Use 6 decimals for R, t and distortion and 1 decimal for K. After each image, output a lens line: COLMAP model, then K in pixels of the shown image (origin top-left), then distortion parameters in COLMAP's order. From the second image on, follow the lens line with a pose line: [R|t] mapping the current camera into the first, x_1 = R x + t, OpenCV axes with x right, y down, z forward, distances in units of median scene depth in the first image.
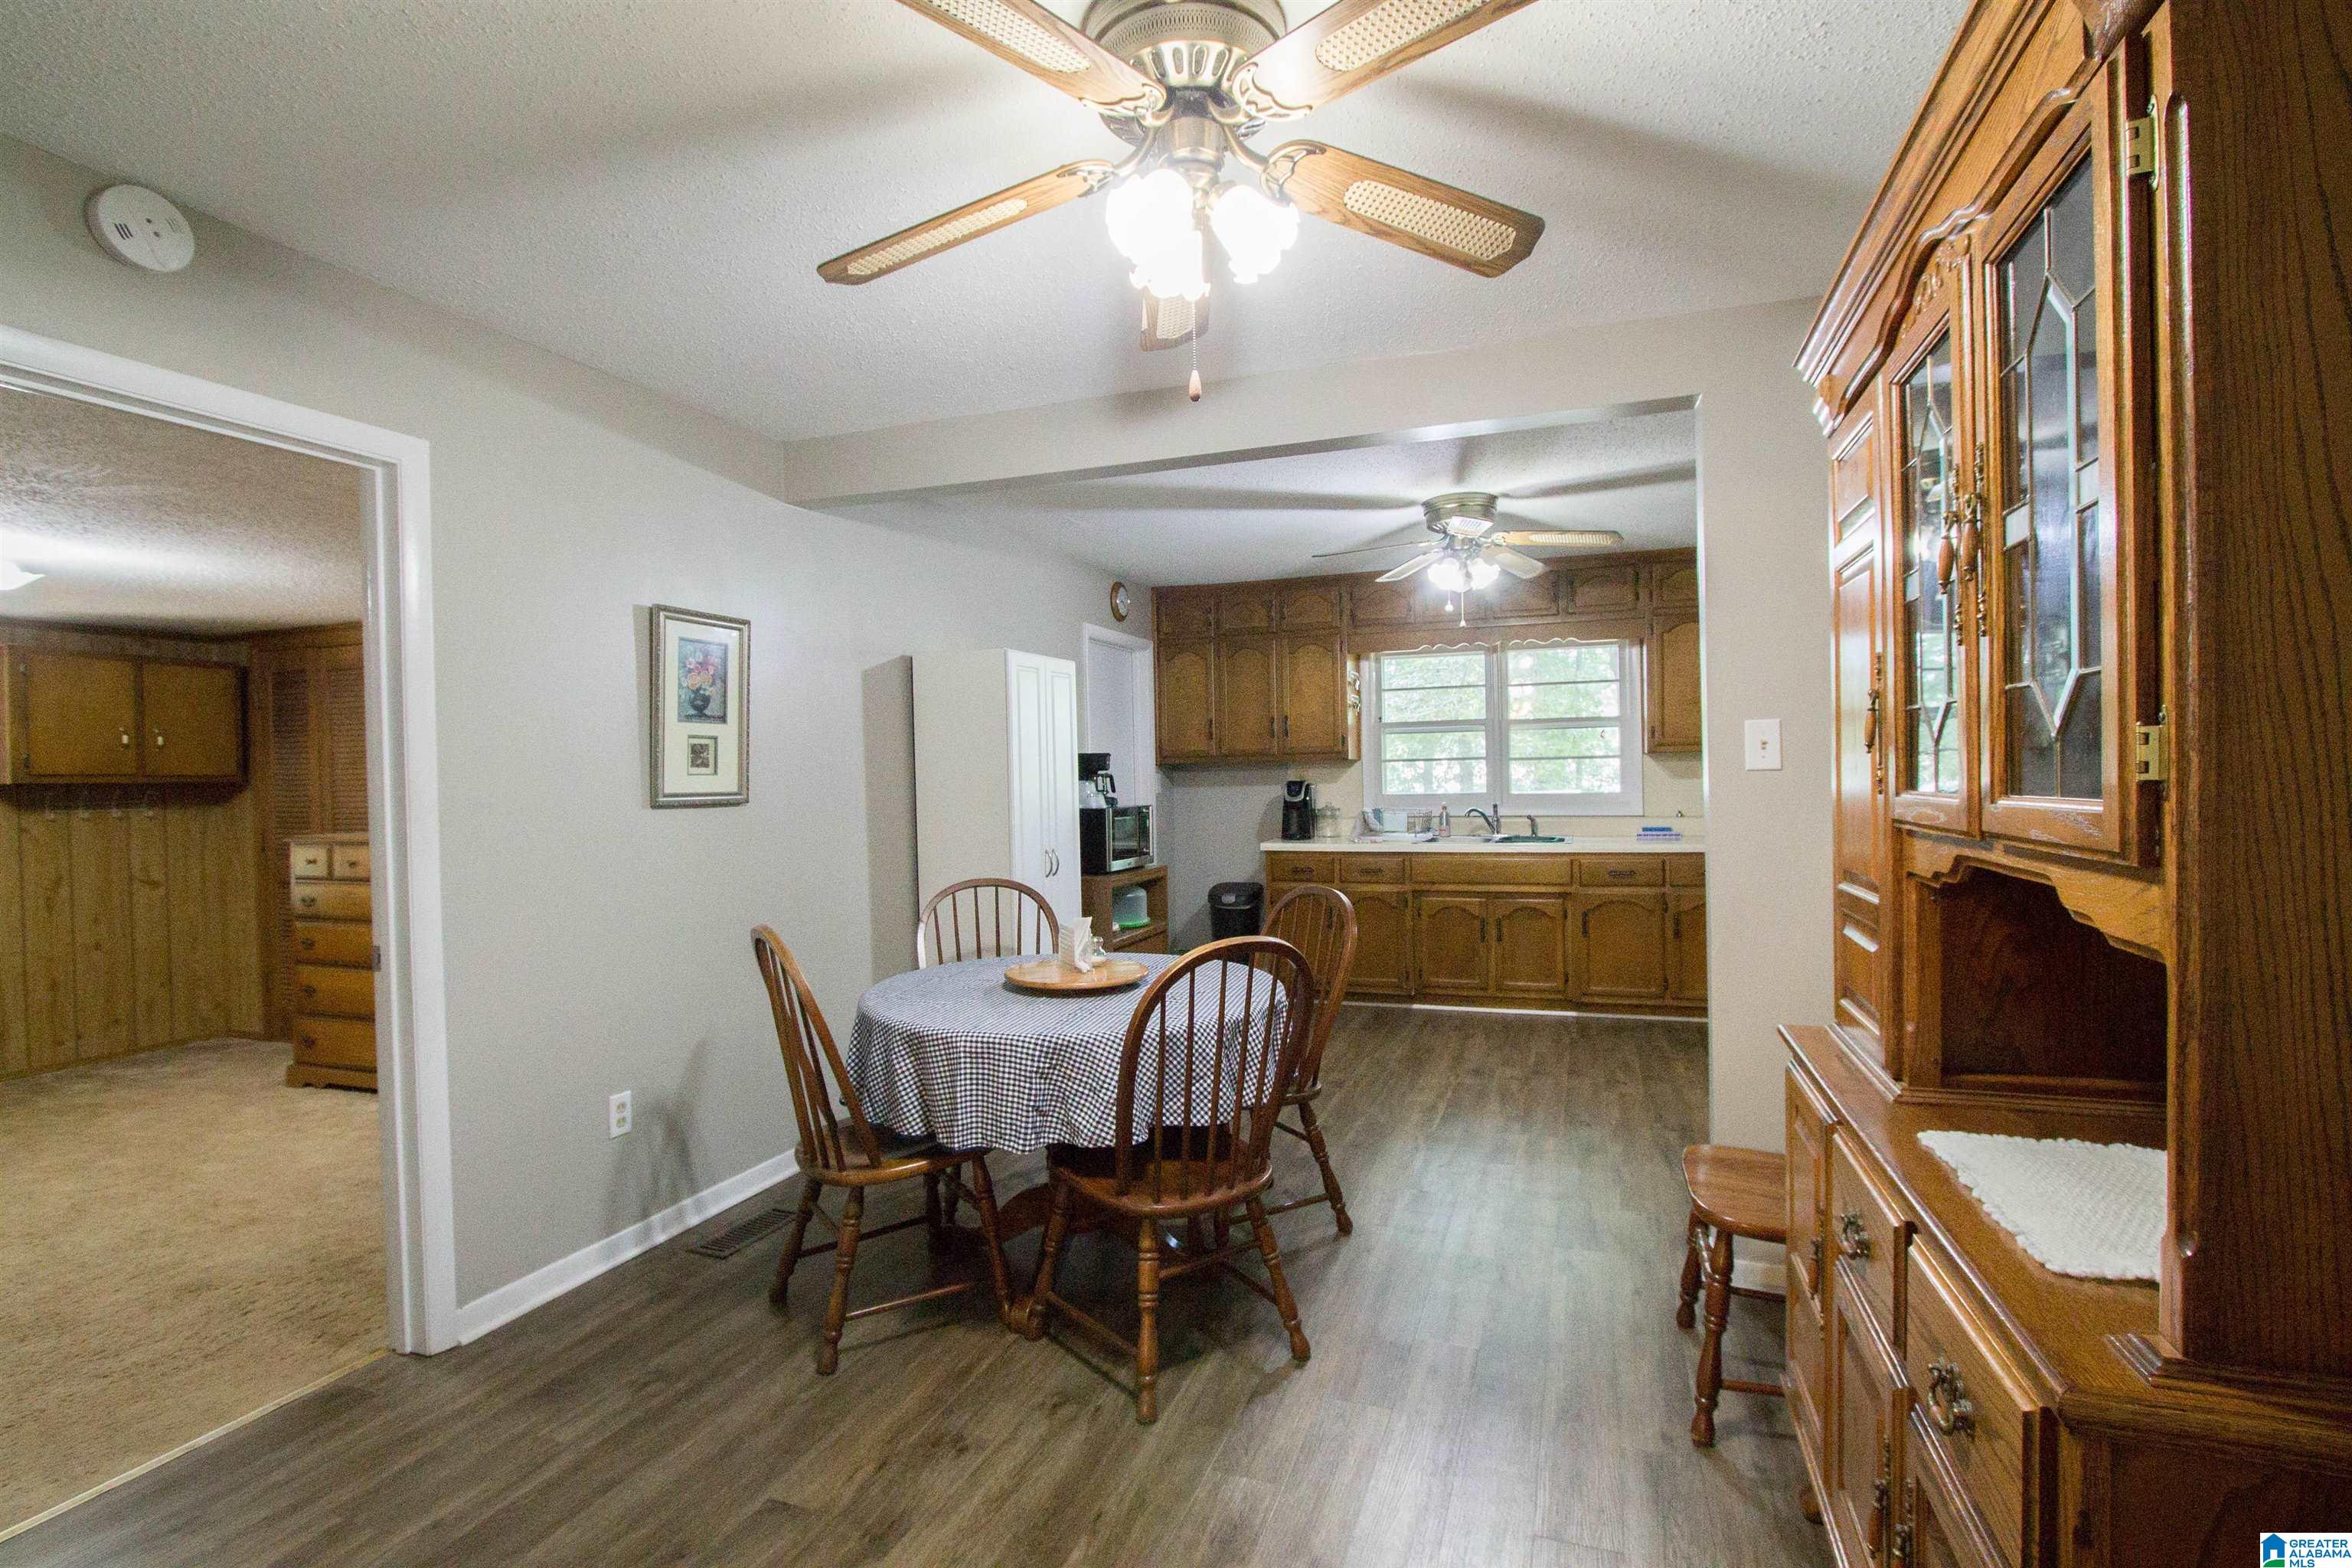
lens RADIAL K [[1097.9, 0, 1192.0], [0, 1097.9, 782.8], [0, 0, 1]] dist [-0.025228, 0.004695]
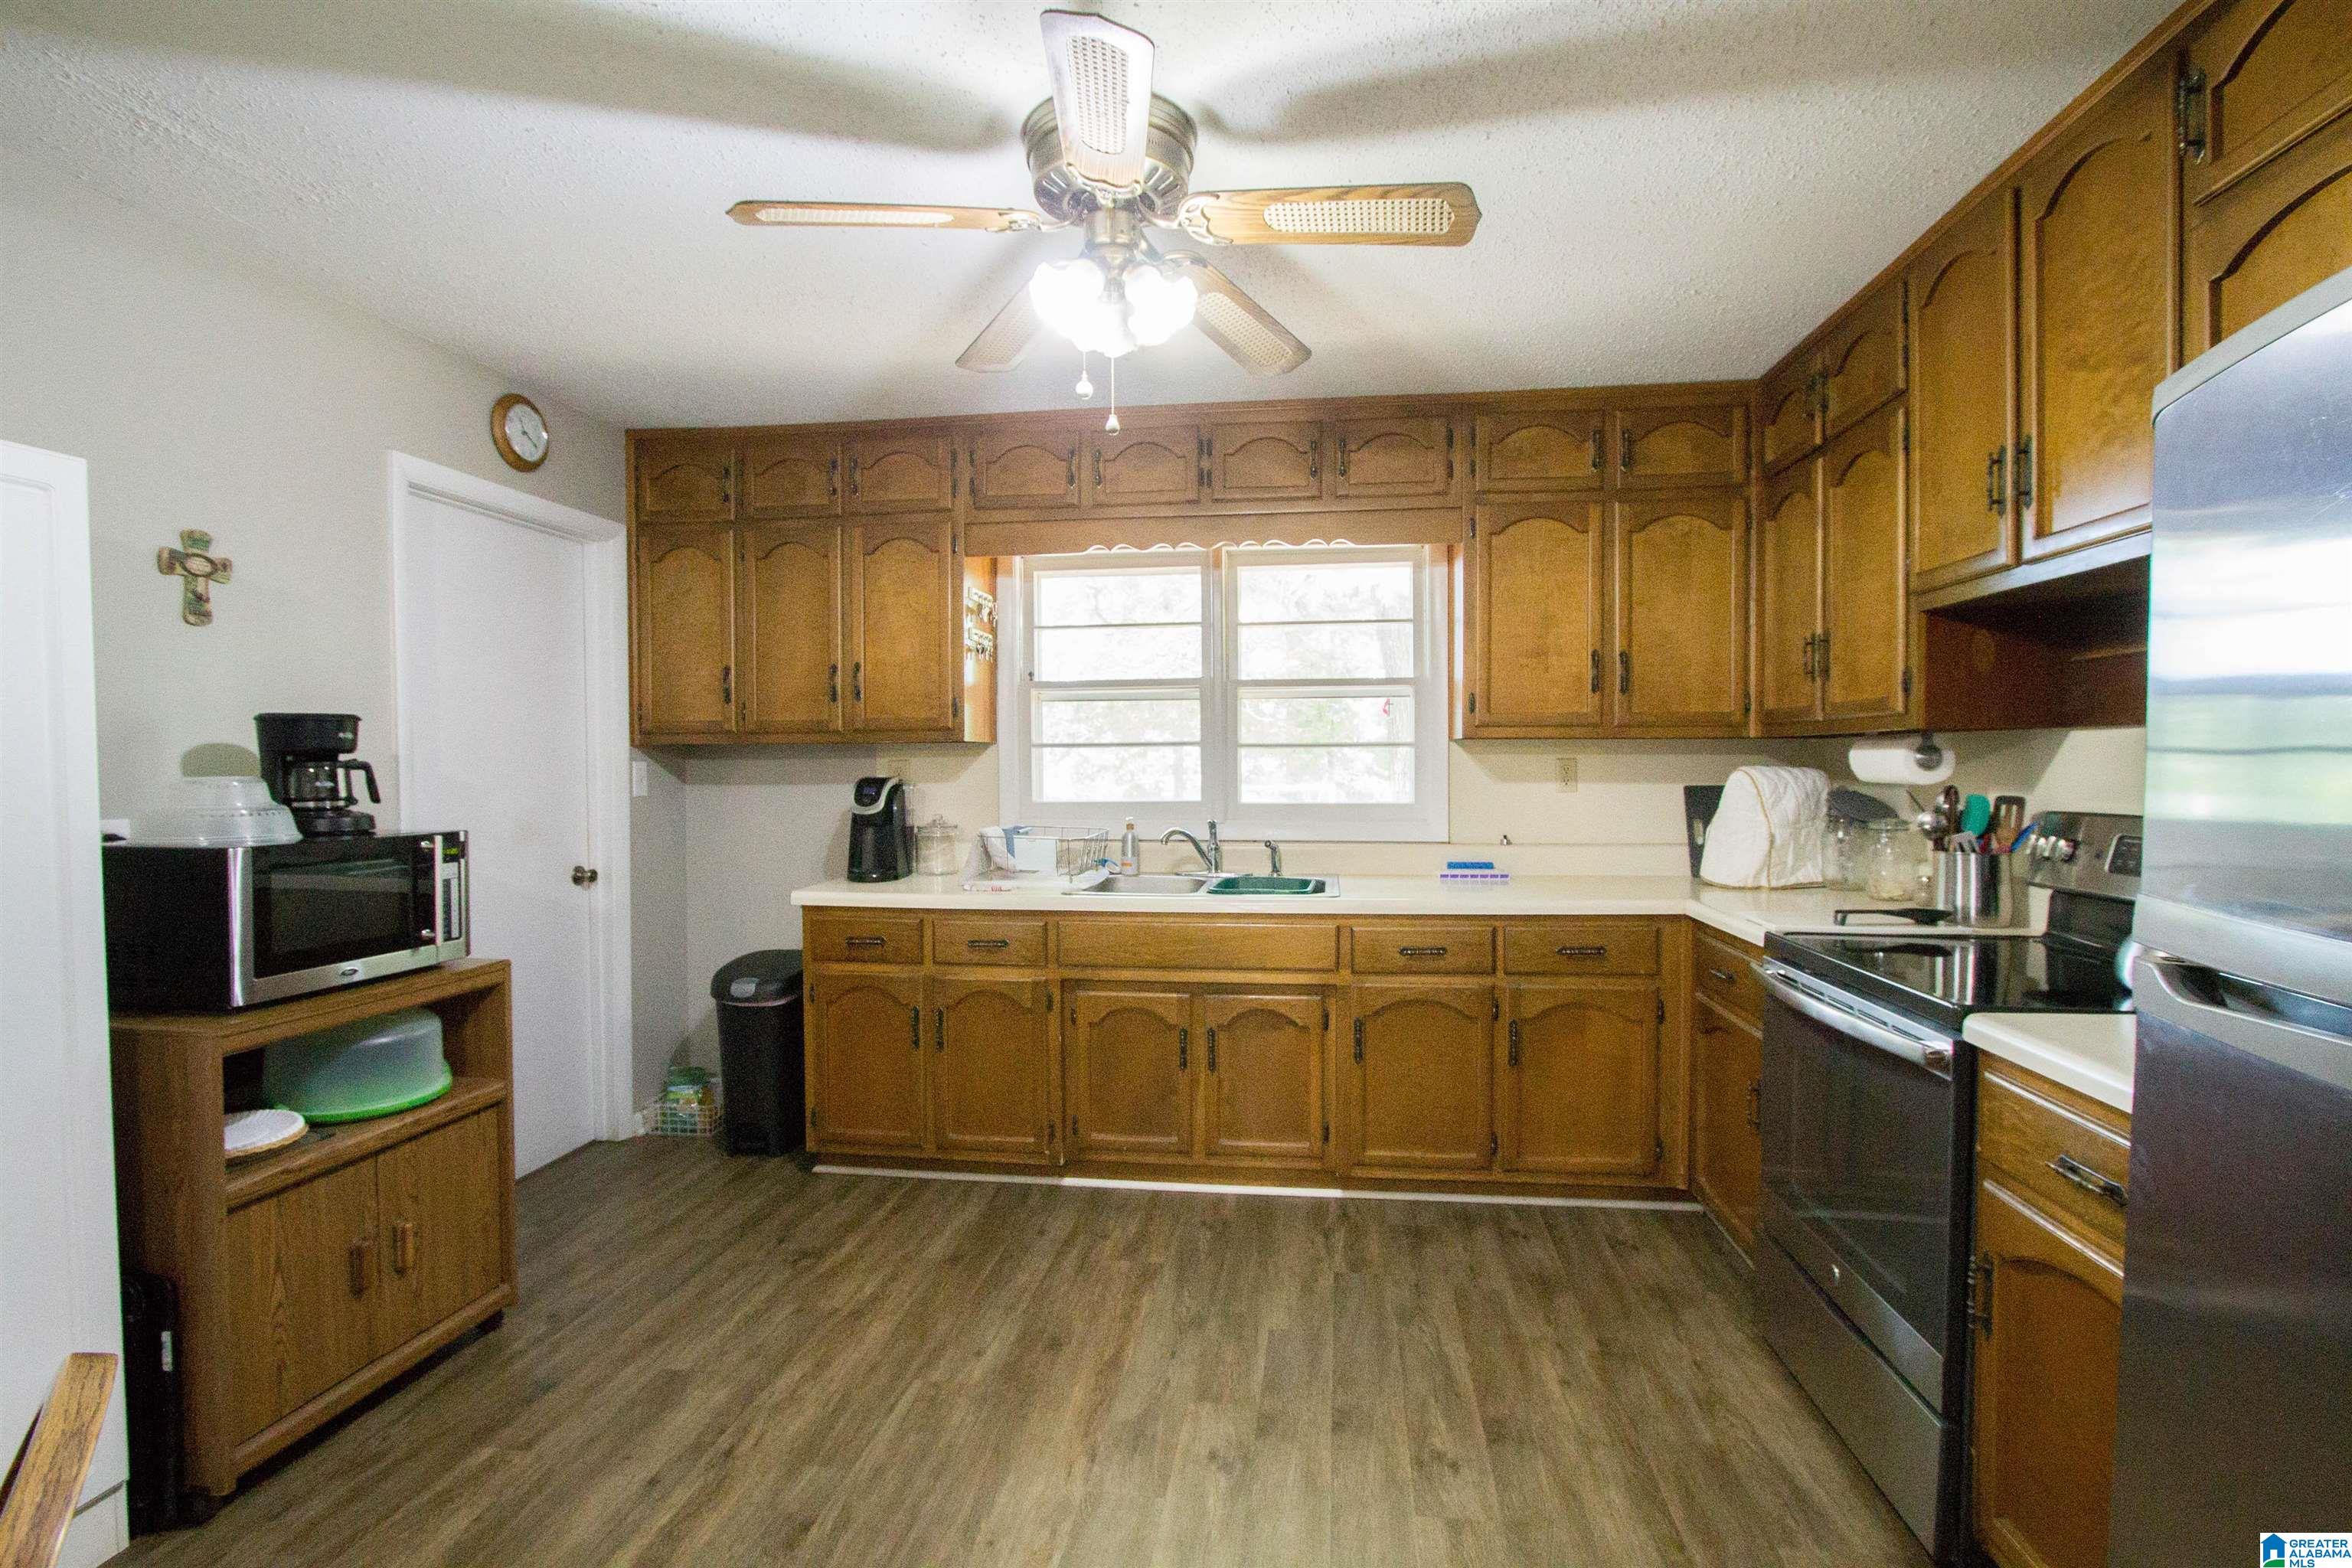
lens RADIAL K [[1097.9, 0, 1184.2], [0, 1097.9, 784.9], [0, 0, 1]] dist [-0.025228, 0.004695]
pose [[0.978160, 0.010155, 0.207604, 0.139450], [-0.012605, 0.999866, 0.010481, -0.006480], [-0.207470, -0.012869, 0.978157, 0.427710]]
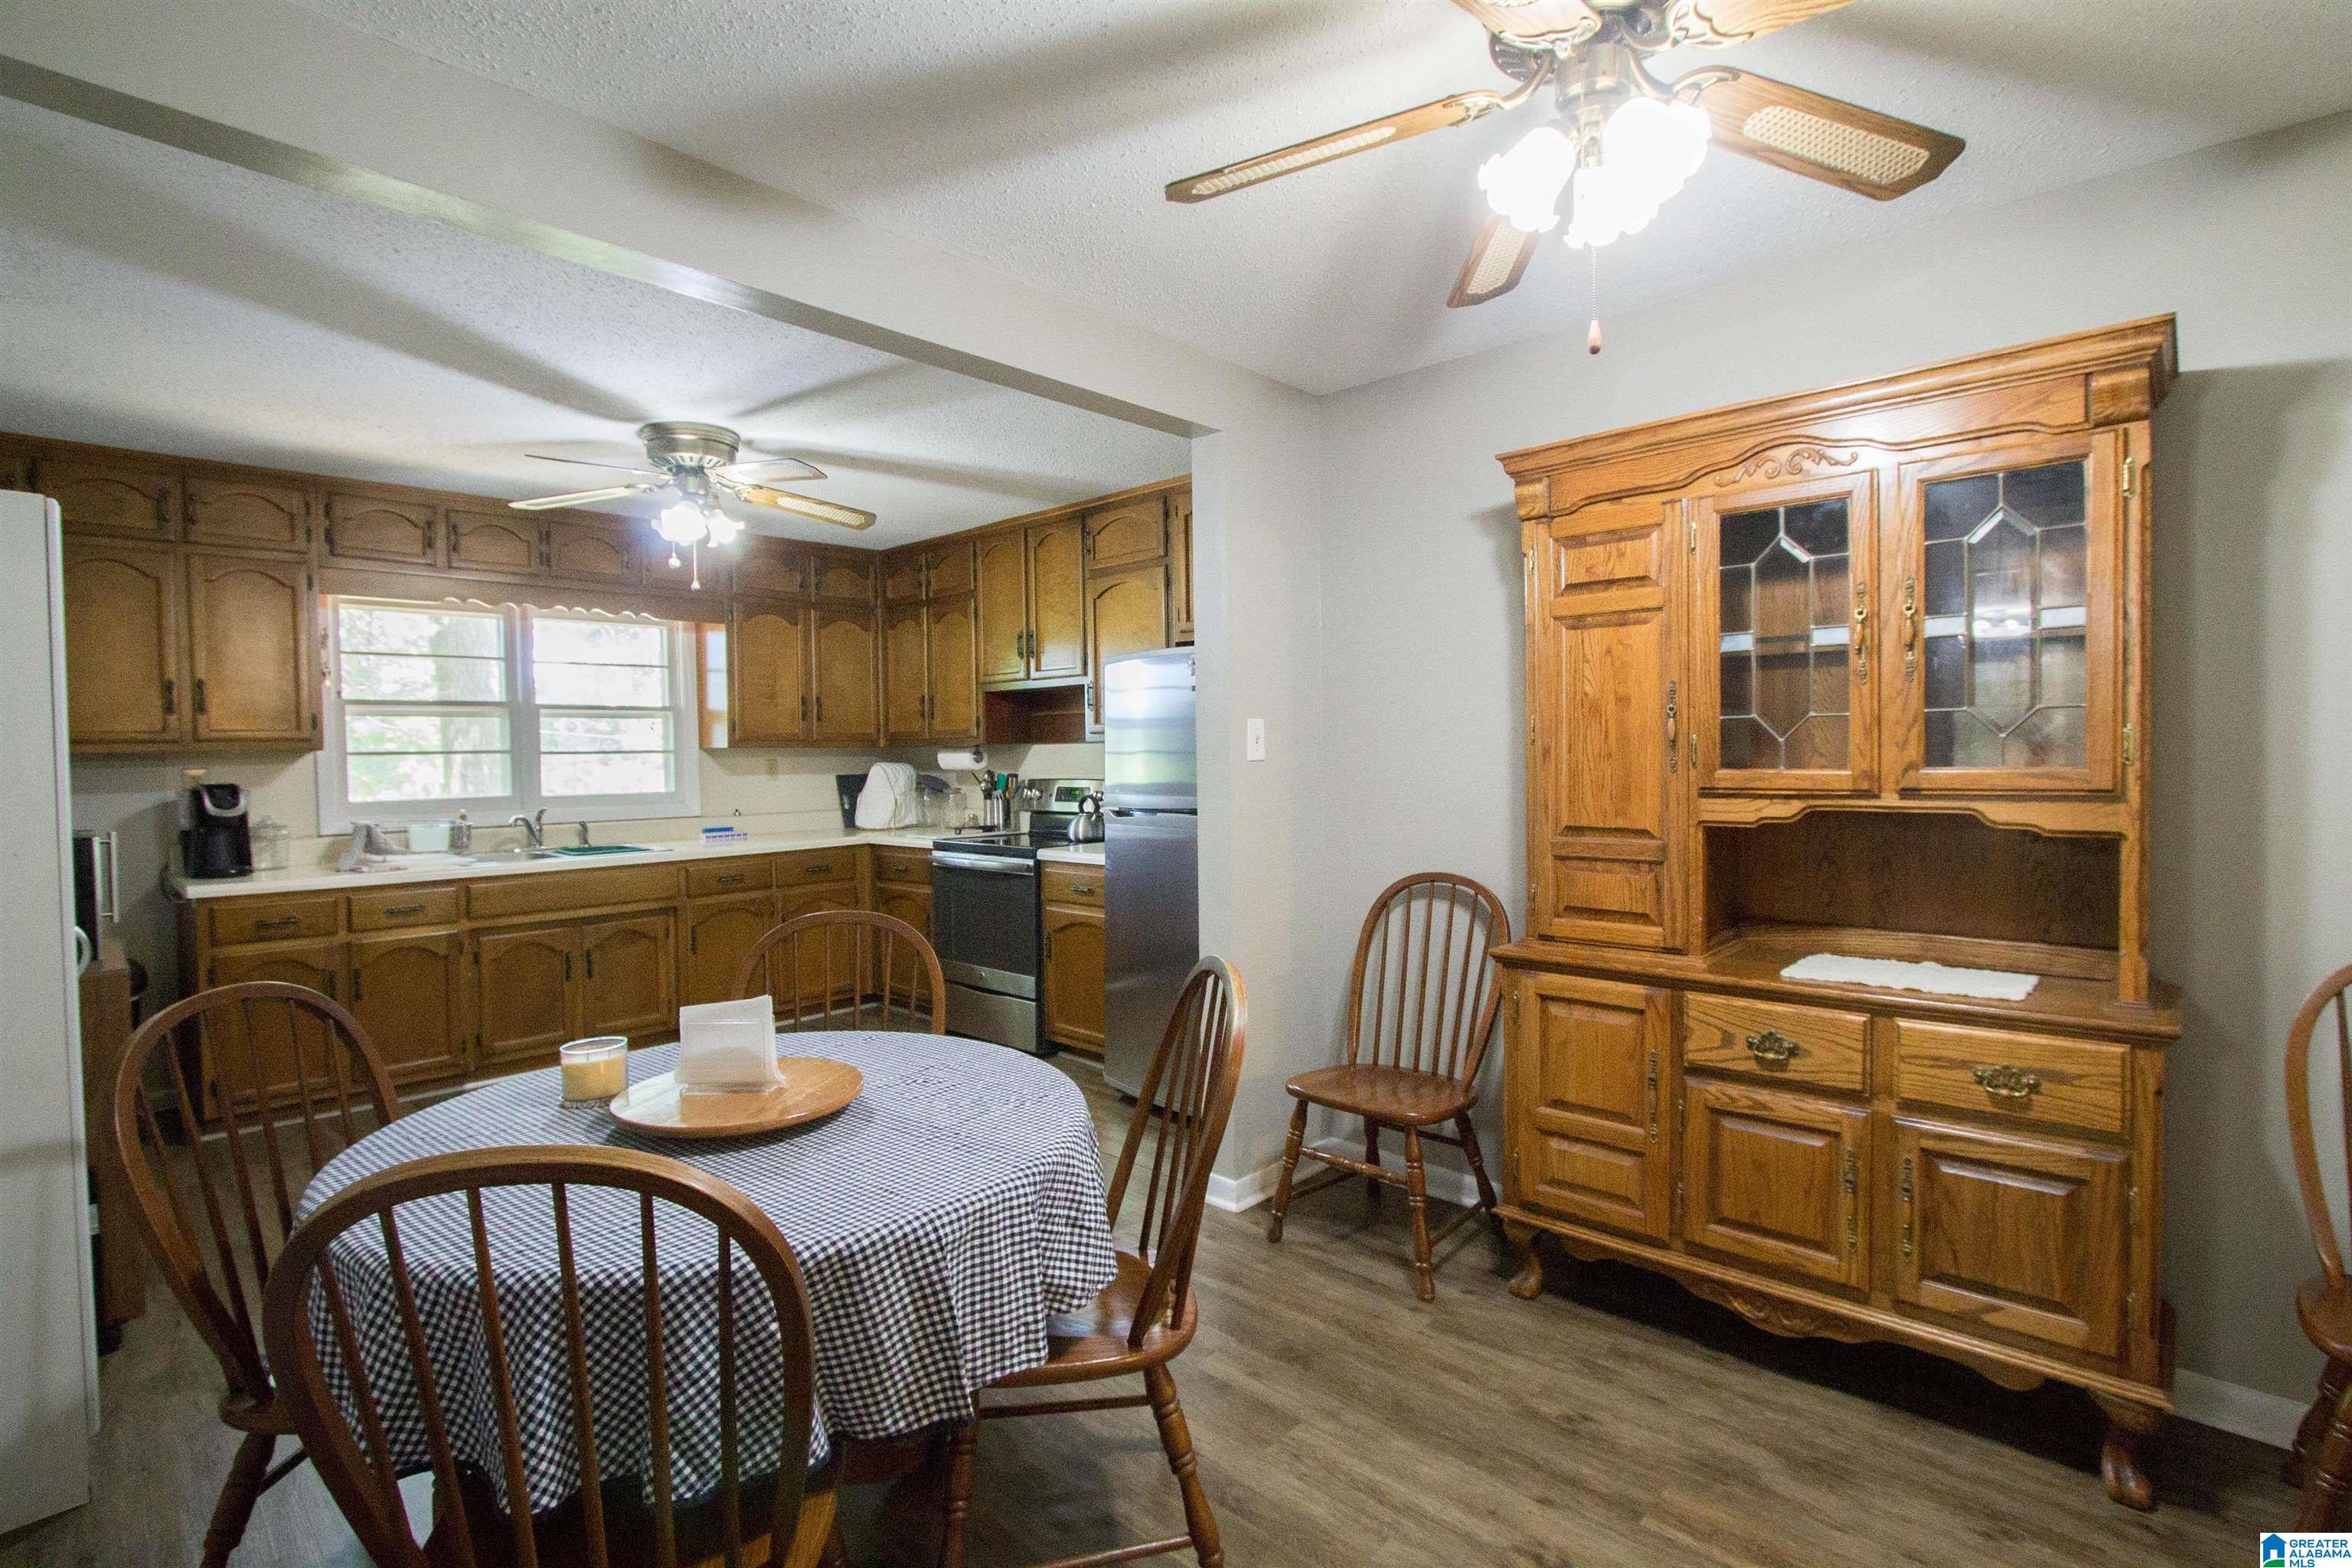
lens RADIAL K [[1097.9, 0, 1188.9], [0, 1097.9, 779.9], [0, 0, 1]] dist [-0.025228, 0.004695]
pose [[0.394593, -0.010397, 0.918797, -0.265273], [0.014920, 0.999877, 0.004906, 0.001036], [-0.918735, 0.011772, 0.394699, 0.256286]]
